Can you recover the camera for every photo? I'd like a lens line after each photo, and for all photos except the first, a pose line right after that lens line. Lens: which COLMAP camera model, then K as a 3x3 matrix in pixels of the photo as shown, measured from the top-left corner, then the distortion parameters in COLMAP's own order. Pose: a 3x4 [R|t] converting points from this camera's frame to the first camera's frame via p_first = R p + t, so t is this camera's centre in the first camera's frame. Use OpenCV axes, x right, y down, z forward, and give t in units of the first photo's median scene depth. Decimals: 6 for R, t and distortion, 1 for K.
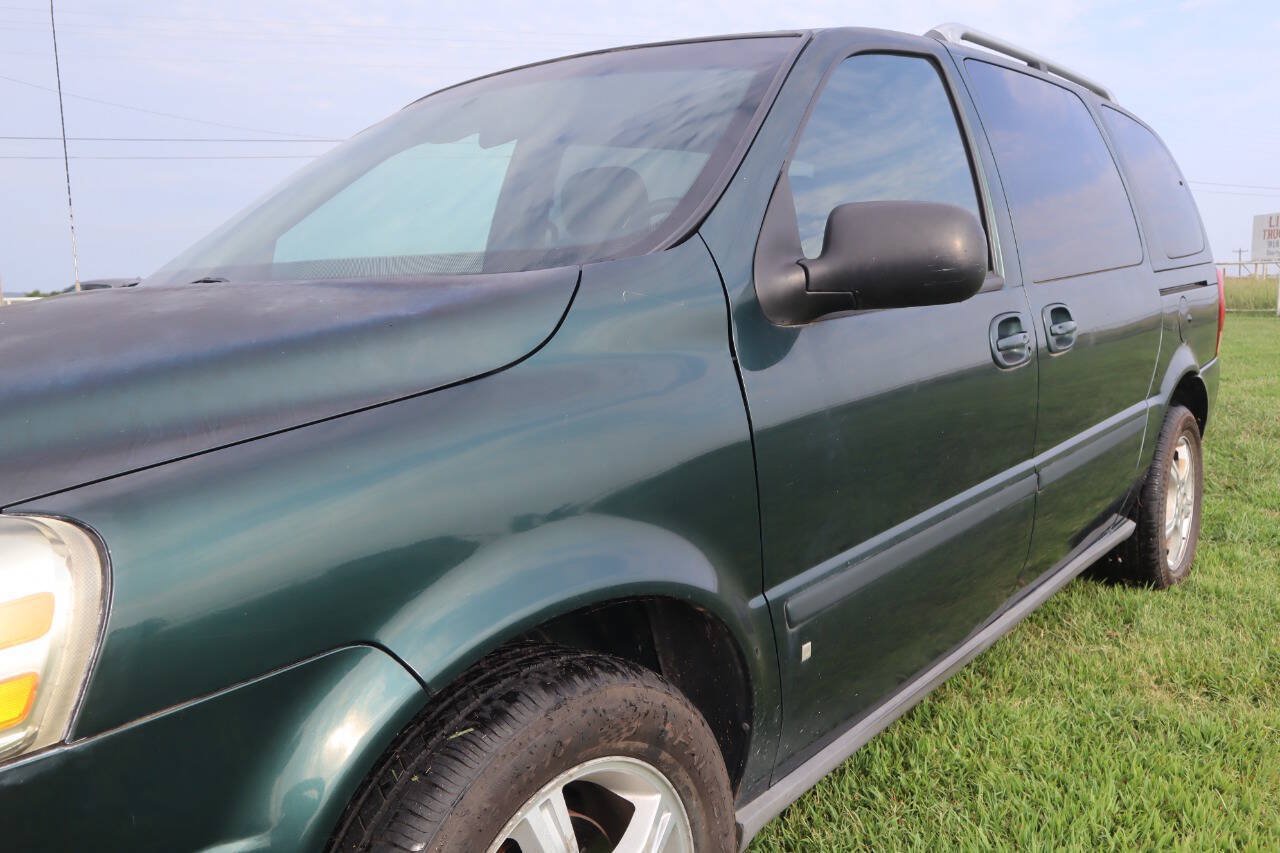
lens RADIAL K [[1044.2, 0, 640.0], [0, 1044.2, 426.5], [0, 0, 1]] dist [-0.027789, 0.001769]
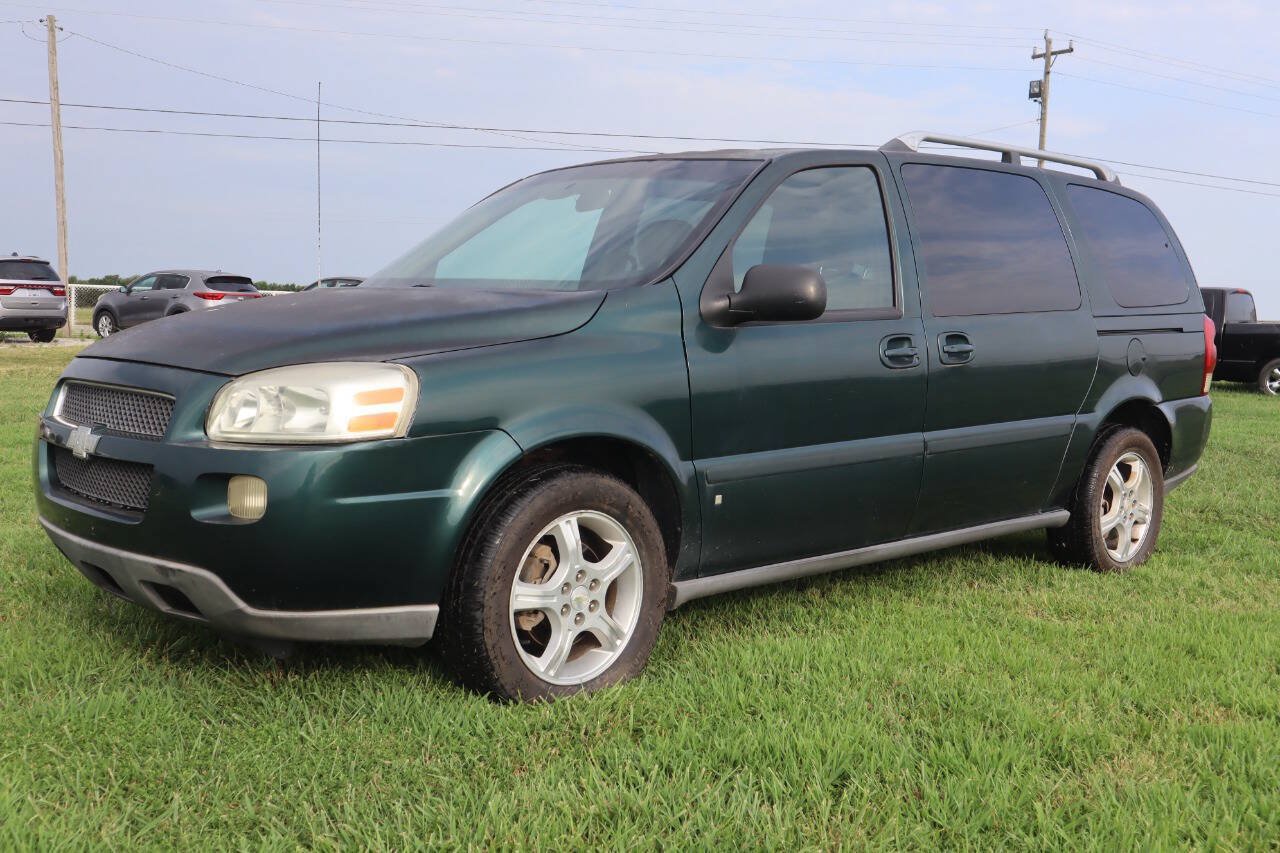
lens RADIAL K [[1342.4, 0, 640.0], [0, 1342.4, 426.5], [0, 0, 1]] dist [0.032684, 0.056567]
pose [[0.990601, 0.068936, -0.118139, 0.304302], [-0.074400, 0.996324, -0.042473, 0.202626], [0.114777, 0.050863, 0.992088, -1.465641]]
